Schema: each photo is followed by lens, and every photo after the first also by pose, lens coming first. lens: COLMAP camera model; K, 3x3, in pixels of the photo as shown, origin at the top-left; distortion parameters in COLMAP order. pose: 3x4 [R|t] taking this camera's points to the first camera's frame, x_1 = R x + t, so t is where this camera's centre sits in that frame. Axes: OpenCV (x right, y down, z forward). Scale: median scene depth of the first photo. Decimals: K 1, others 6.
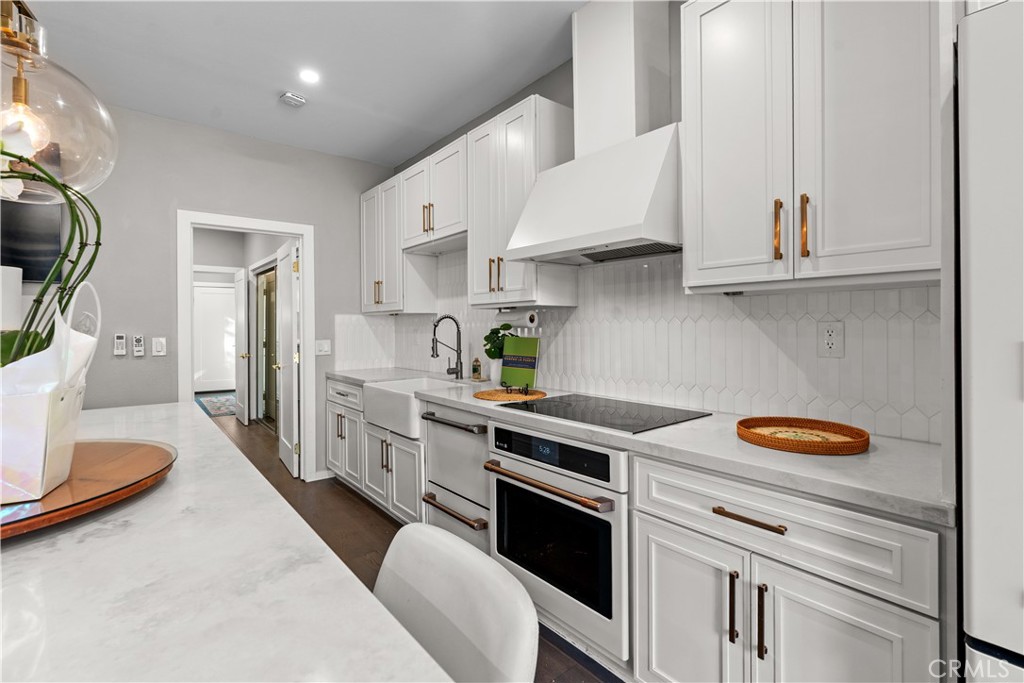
lens RADIAL K [[469.0, 0, 511.9], [0, 469.0, 334.6], [0, 0, 1]] dist [-0.004290, -0.001159]
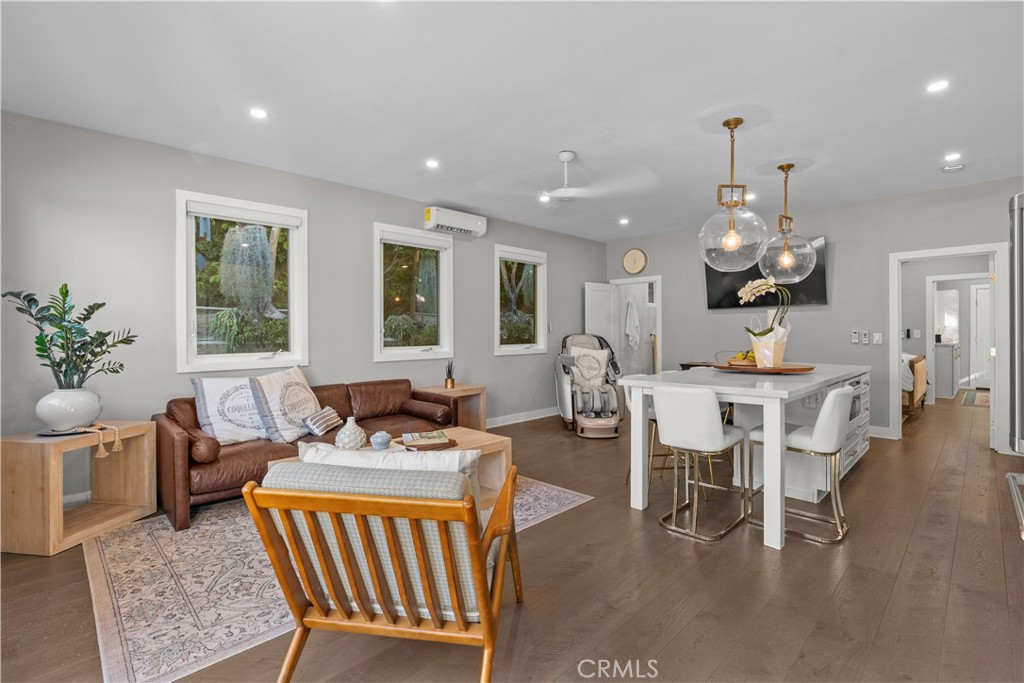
lens RADIAL K [[469.0, 0, 512.0], [0, 469.0, 336.4], [0, 0, 1]] dist [-0.004290, -0.001159]
pose [[0.094981, 0.010676, -0.995422, 0.807349], [-0.002638, 0.999942, 0.010472, 0.004736], [0.995476, 0.001631, 0.095004, -0.469486]]
